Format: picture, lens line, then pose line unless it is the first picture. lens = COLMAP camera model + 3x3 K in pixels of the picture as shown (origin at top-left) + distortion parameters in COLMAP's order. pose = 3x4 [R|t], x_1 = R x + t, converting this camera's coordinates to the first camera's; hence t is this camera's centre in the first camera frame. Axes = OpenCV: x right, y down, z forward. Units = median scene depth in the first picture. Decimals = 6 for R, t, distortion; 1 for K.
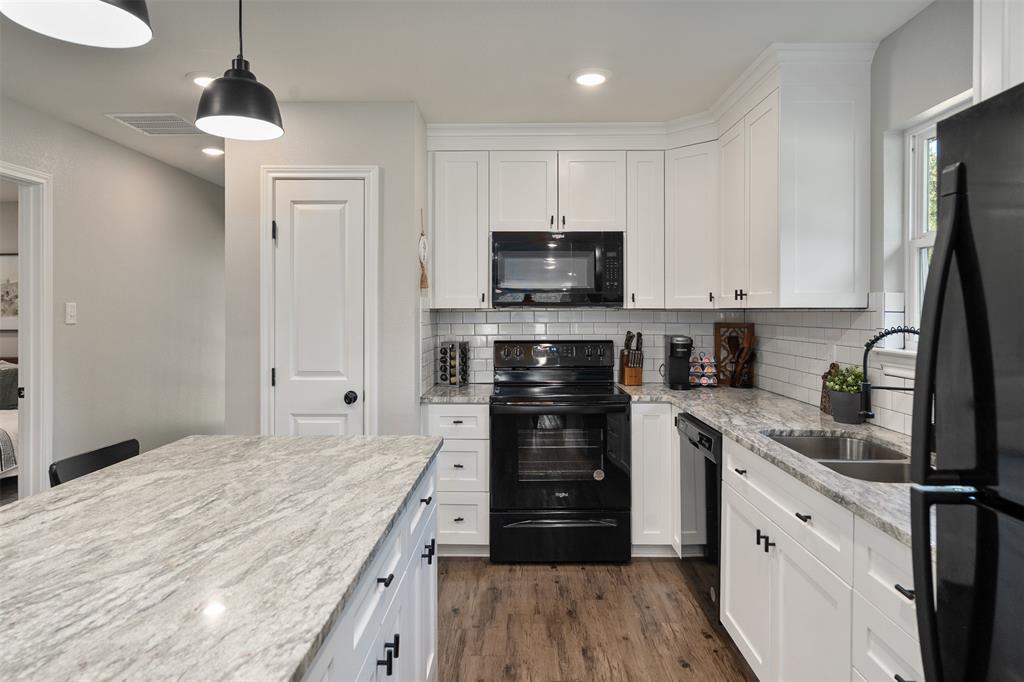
lens RADIAL K [[618.0, 0, 507.5], [0, 618.0, 306.8], [0, 0, 1]] dist [0.004164, -0.000364]
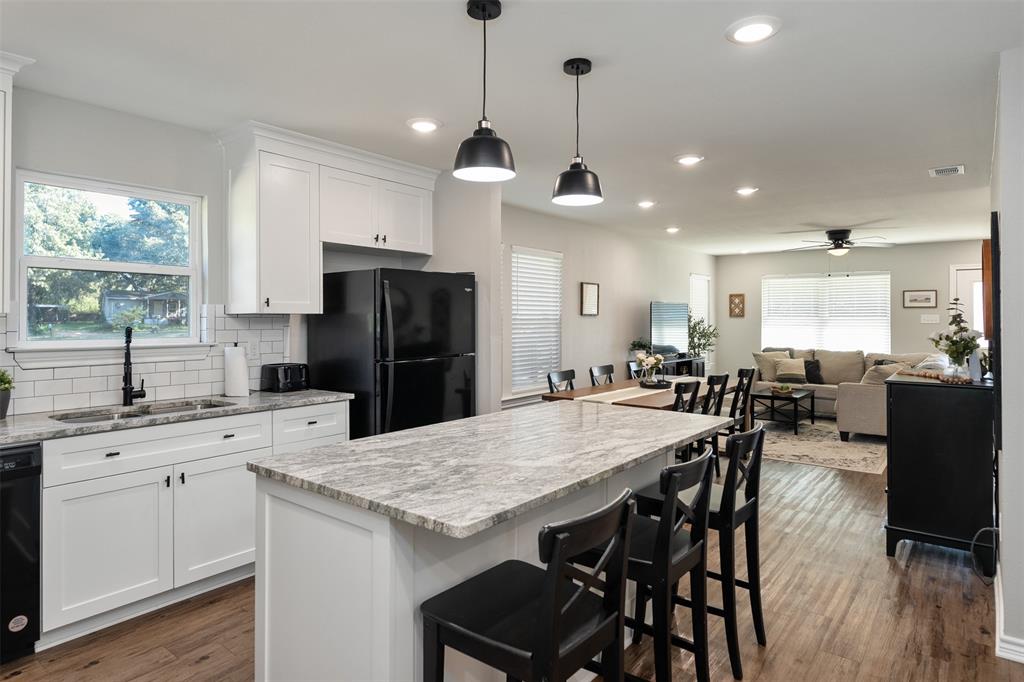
lens RADIAL K [[594.1, 0, 506.8], [0, 594.1, 312.5], [0, 0, 1]] dist [-0.000404, -0.001652]
pose [[-0.795140, 0.004781, 0.606408, -0.580929], [-0.003904, 0.999908, -0.013004, 0.006645], [-0.606414, -0.012707, -0.795048, 0.932183]]
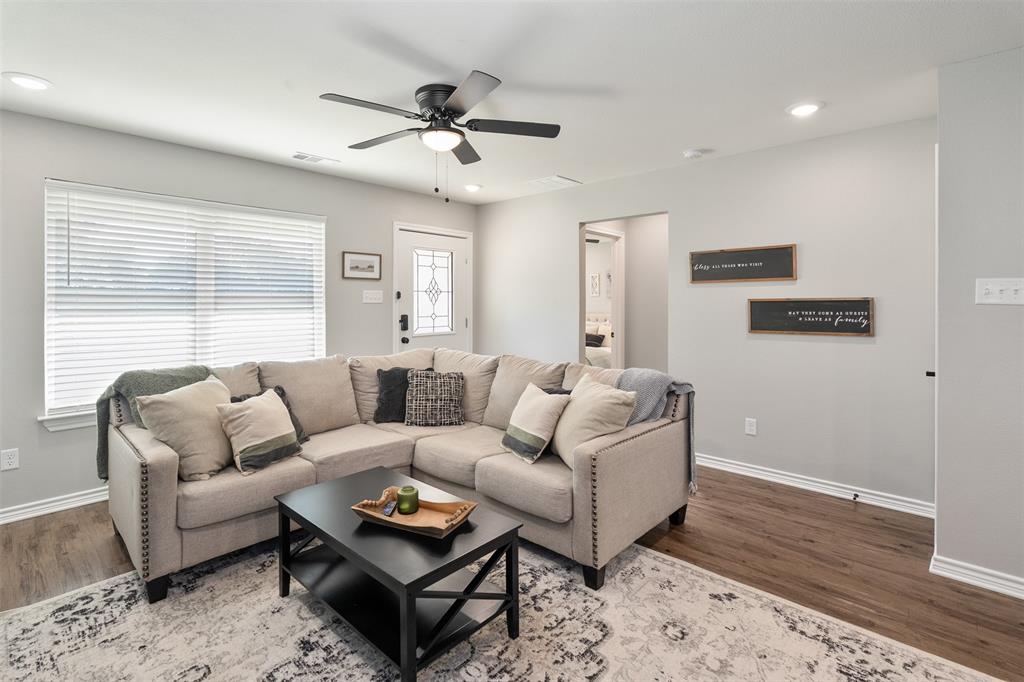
lens RADIAL K [[481.3, 0, 510.6], [0, 481.3, 302.8], [0, 0, 1]] dist [-0.001528, -0.000085]
pose [[-0.668387, 0.003841, -0.743803, 0.244409], [0.003518, 0.999992, 0.002003, 0.010516], [0.743805, -0.001278, -0.668395, -0.851633]]
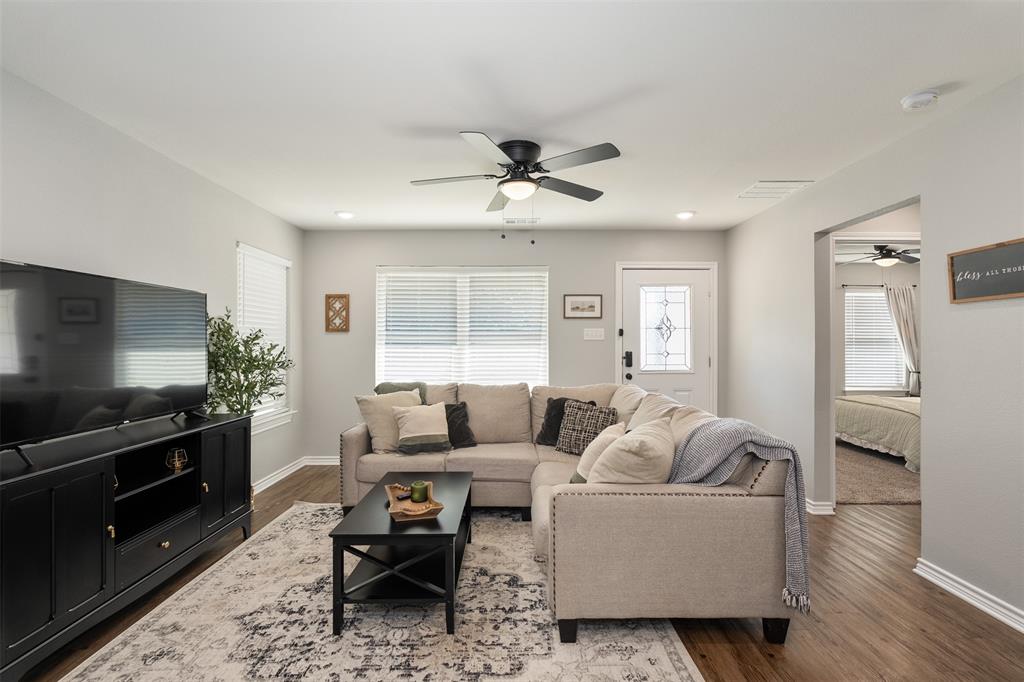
lens RADIAL K [[469.8, 0, 512.0], [0, 469.8, 341.0], [0, 0, 1]] dist [-0.004779, -0.000328]
pose [[-0.999854, 0.003247, -0.016755, -0.218310], [0.003391, 0.999957, -0.008598, 0.026657], [0.016726, -0.008653, -0.999823, -0.623235]]
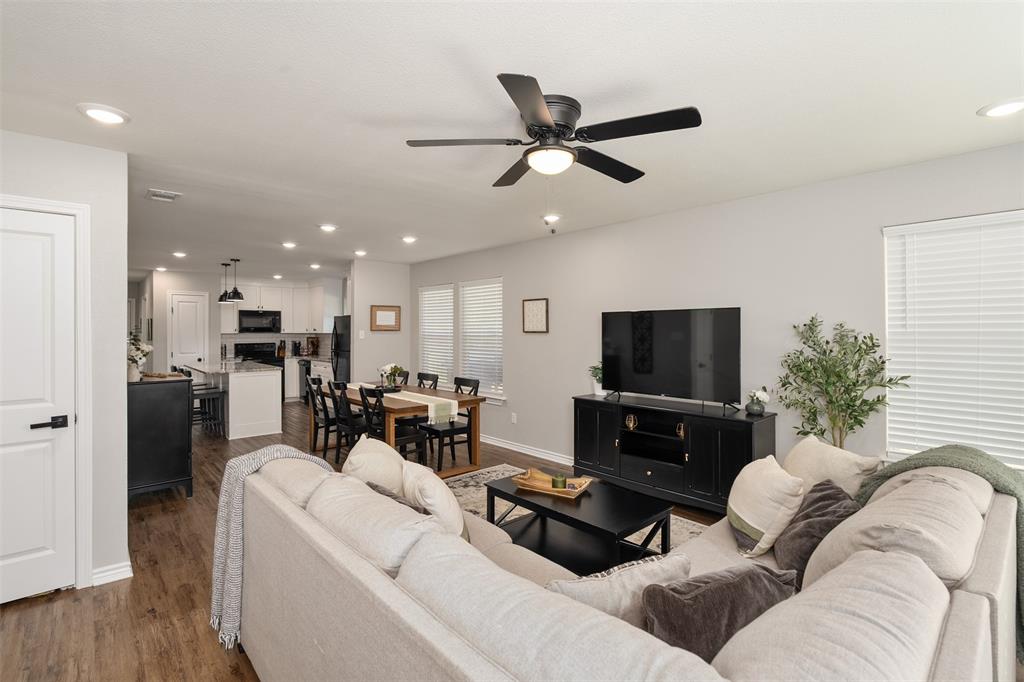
lens RADIAL K [[473.2, 0, 500.3], [0, 473.2, 329.7], [0, 0, 1]] dist [-0.001208, -0.000219]
pose [[0.740155, 0.000870, 0.672436, -0.703593], [-0.001436, 0.999999, 0.000286, -0.019318], [-0.672435, -0.001177, 0.740156, -1.842678]]
